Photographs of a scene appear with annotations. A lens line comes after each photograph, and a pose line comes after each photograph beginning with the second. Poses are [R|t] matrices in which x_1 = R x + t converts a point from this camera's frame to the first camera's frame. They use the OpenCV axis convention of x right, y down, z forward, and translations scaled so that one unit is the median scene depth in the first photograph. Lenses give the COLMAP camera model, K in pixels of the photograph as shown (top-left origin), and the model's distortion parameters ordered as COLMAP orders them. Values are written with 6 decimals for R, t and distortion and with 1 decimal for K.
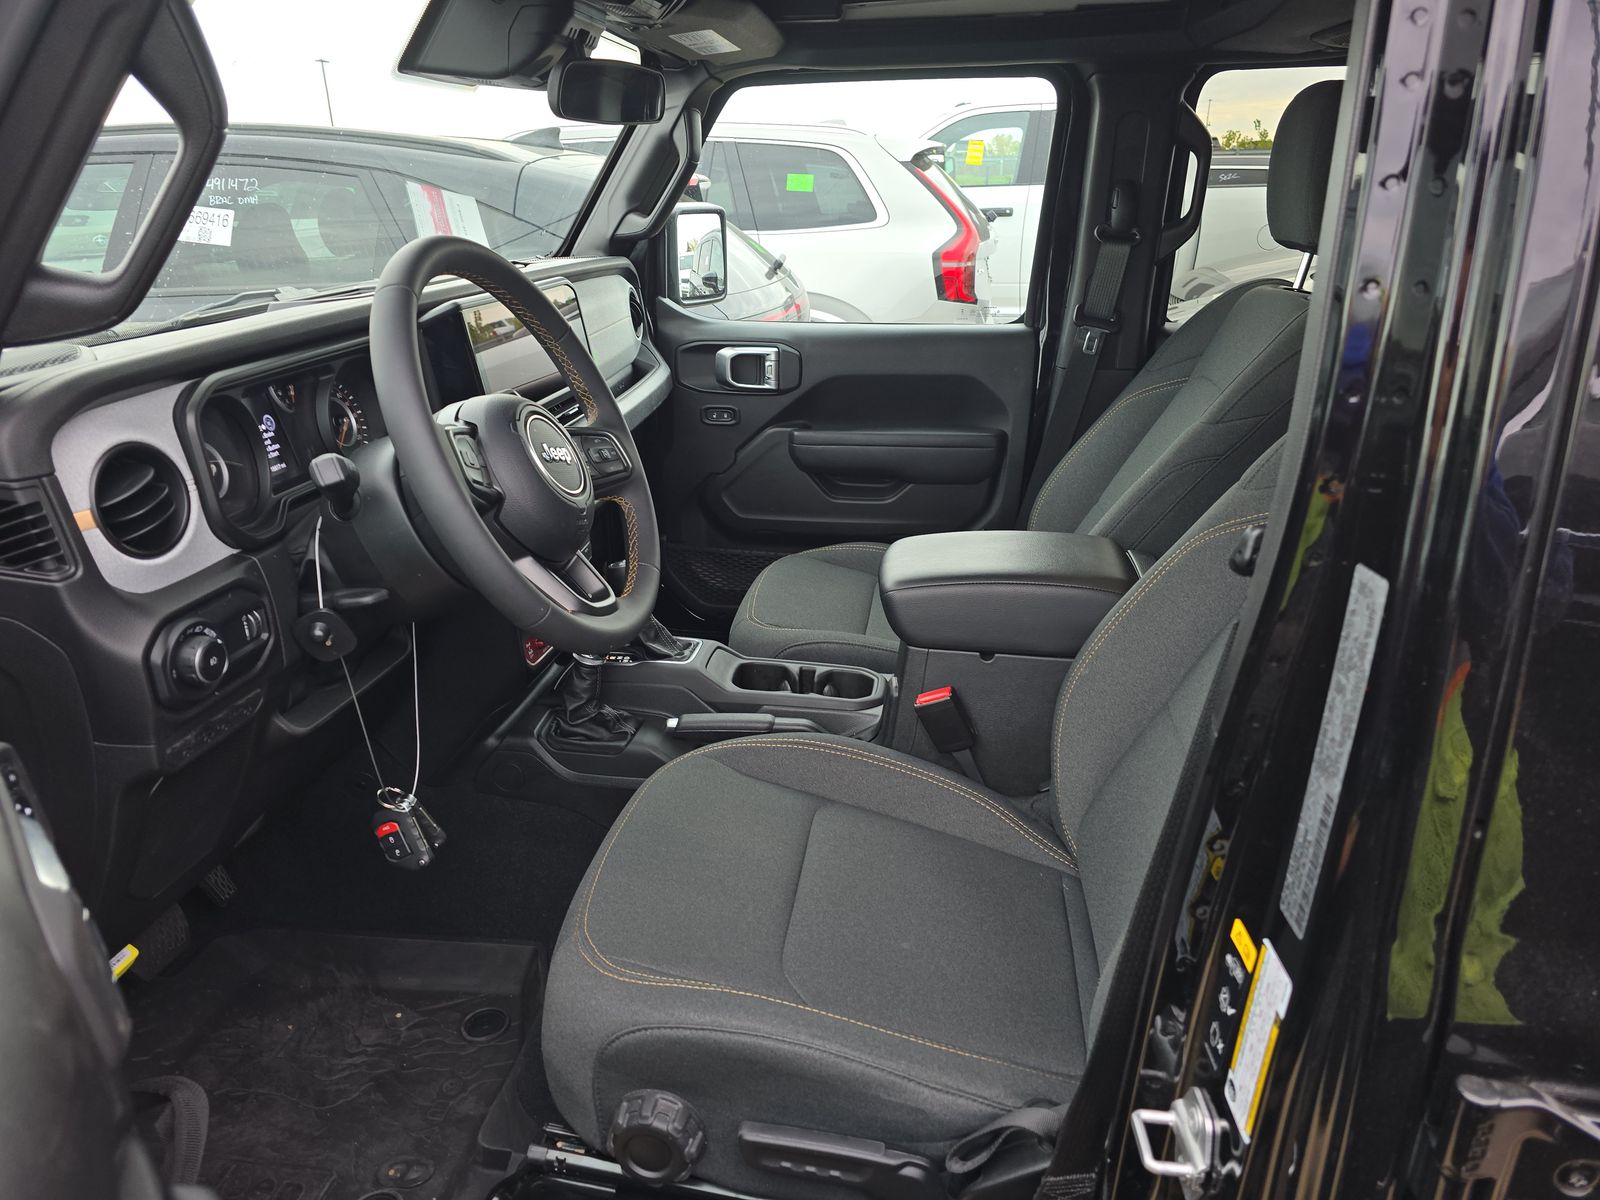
lens RADIAL K [[1077.4, 0, 800.0], [0, 1077.4, 600.0], [0, 0, 1]] dist [-0.002001, -0.005170]
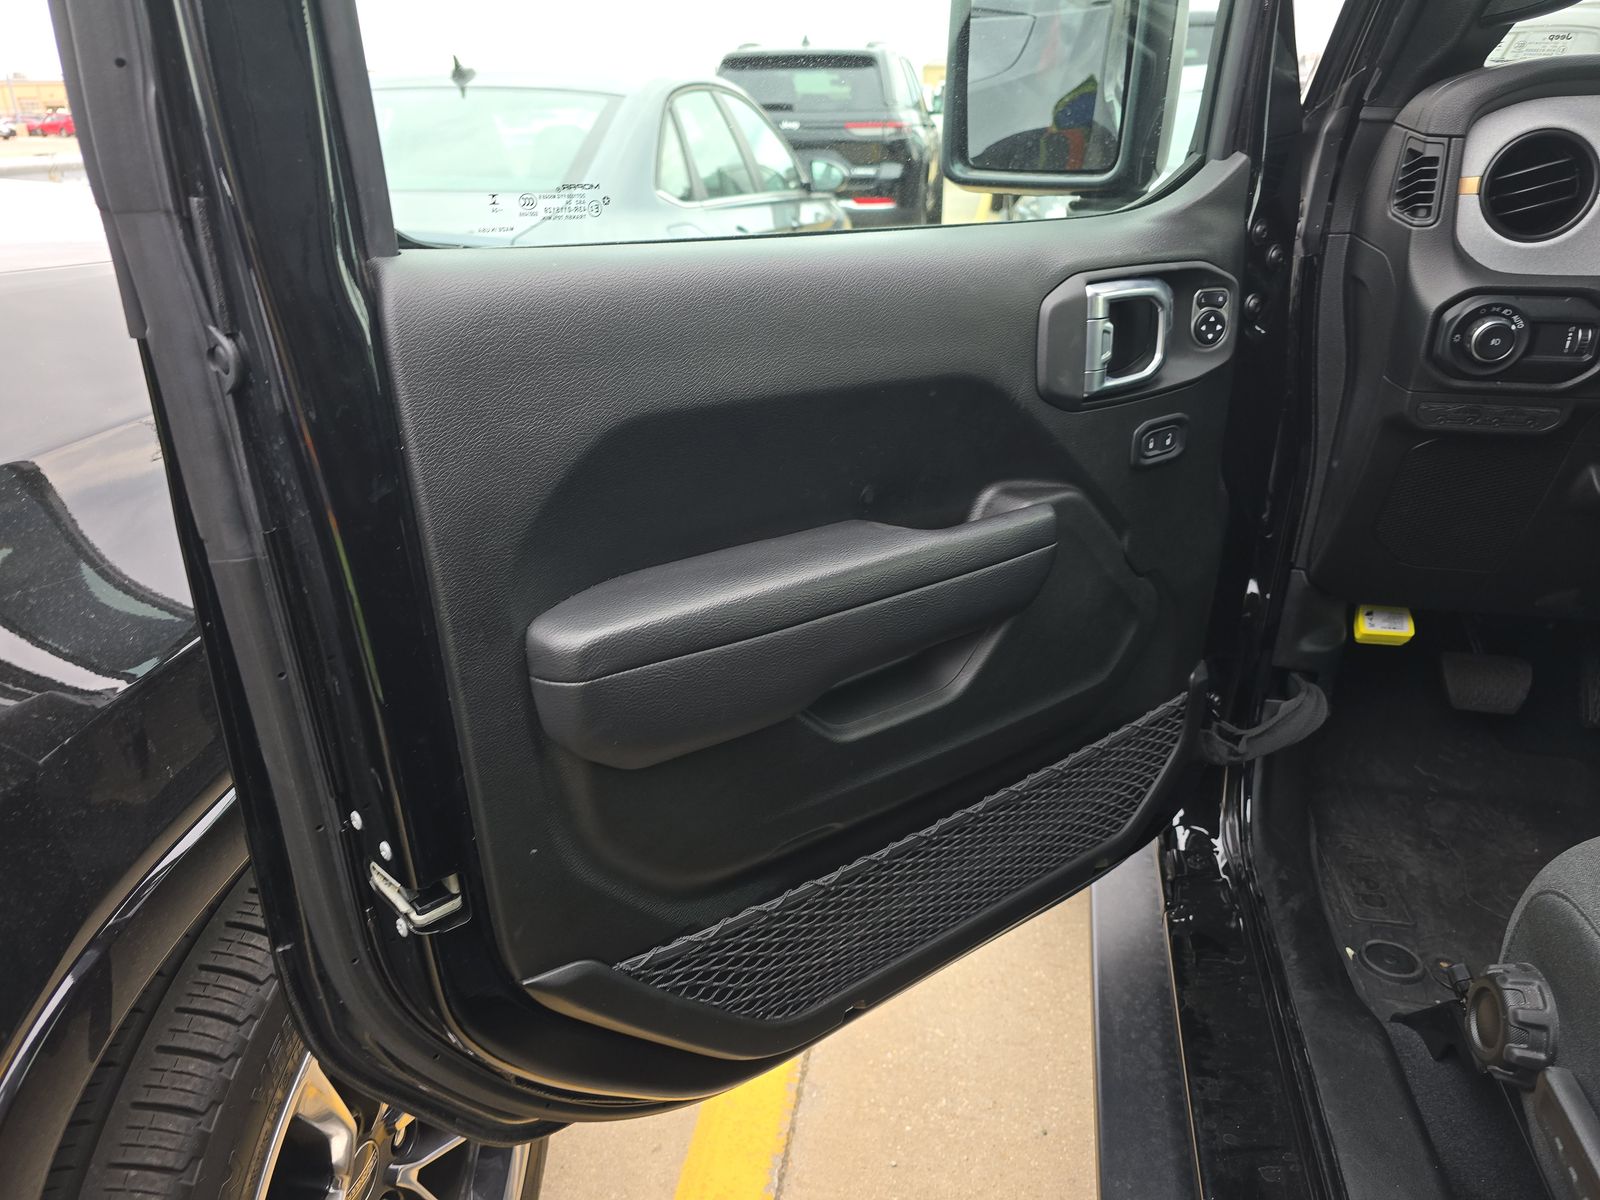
lens RADIAL K [[1077.4, 0, 800.0], [0, 1077.4, 600.0], [0, 0, 1]] dist [-0.002001, -0.005170]
pose [[-0.024478, 0.400099, -0.916145, 0.566592], [-0.365805, 0.849280, 0.380671, 0.122707], [0.930369, 0.344449, 0.125570, 0.307956]]
